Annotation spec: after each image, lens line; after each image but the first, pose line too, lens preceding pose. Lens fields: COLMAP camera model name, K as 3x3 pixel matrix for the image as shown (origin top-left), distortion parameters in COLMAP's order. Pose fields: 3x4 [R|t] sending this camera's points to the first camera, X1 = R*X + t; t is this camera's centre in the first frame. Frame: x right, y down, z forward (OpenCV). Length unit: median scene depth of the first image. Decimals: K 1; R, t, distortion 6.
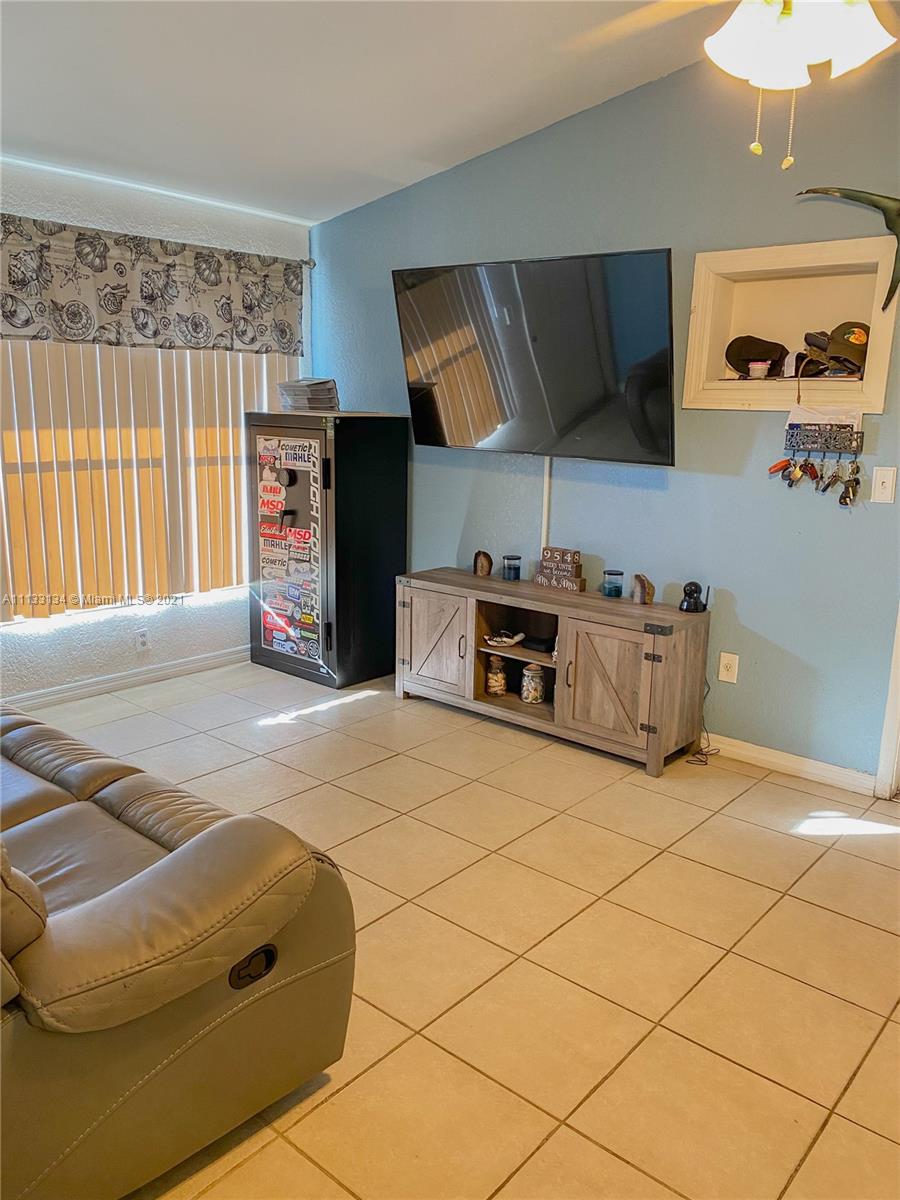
lens RADIAL K [[900.6, 0, 425.4], [0, 900.6, 598.2], [0, 0, 1]] dist [0.072765, -0.084865]
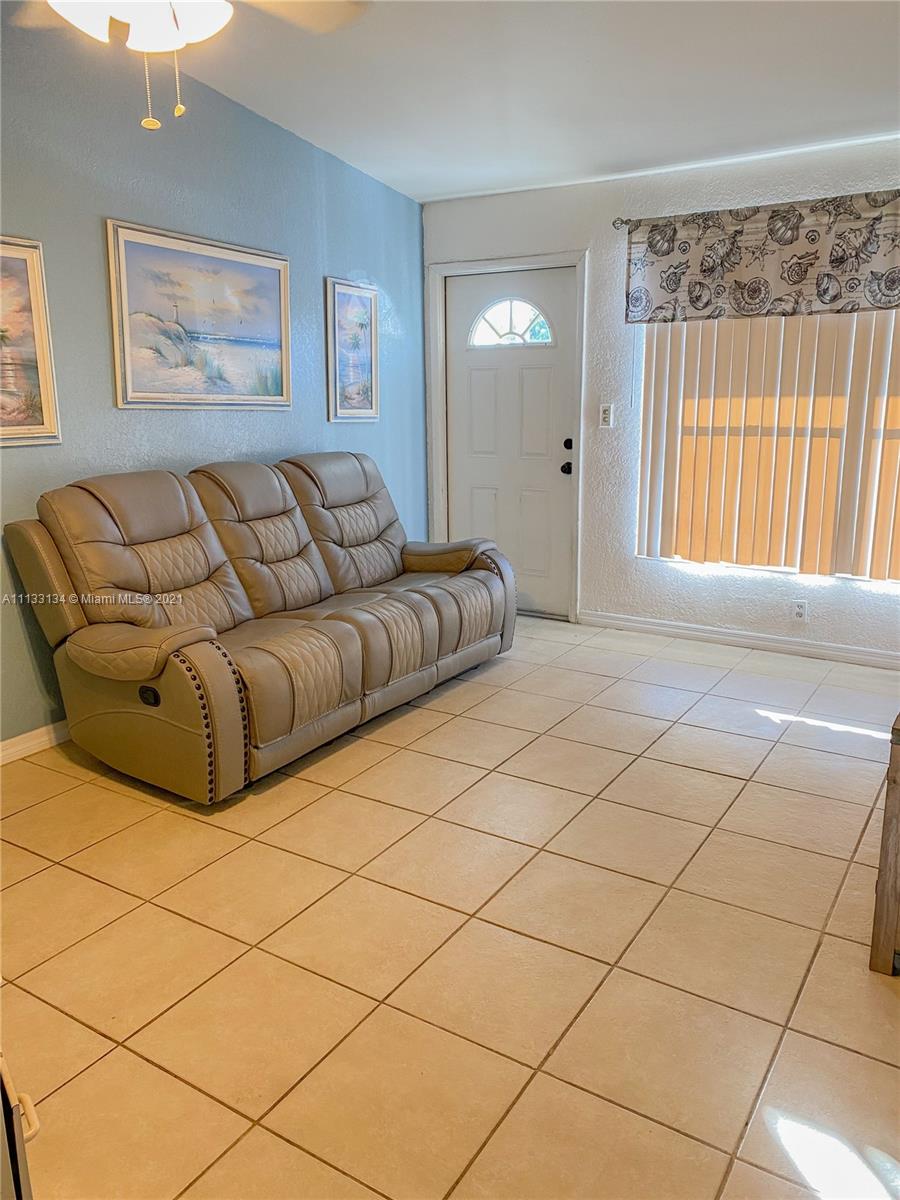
lens RADIAL K [[900.6, 0, 483.0], [0, 900.6, 593.7], [0, 0, 1]] dist [0.072765, -0.084865]
pose [[0.182342, 0.212377, -0.960025, 0.677400], [-0.192718, 0.965174, 0.176913, -0.095740], [0.964163, 0.152756, 0.216921, 0.522806]]
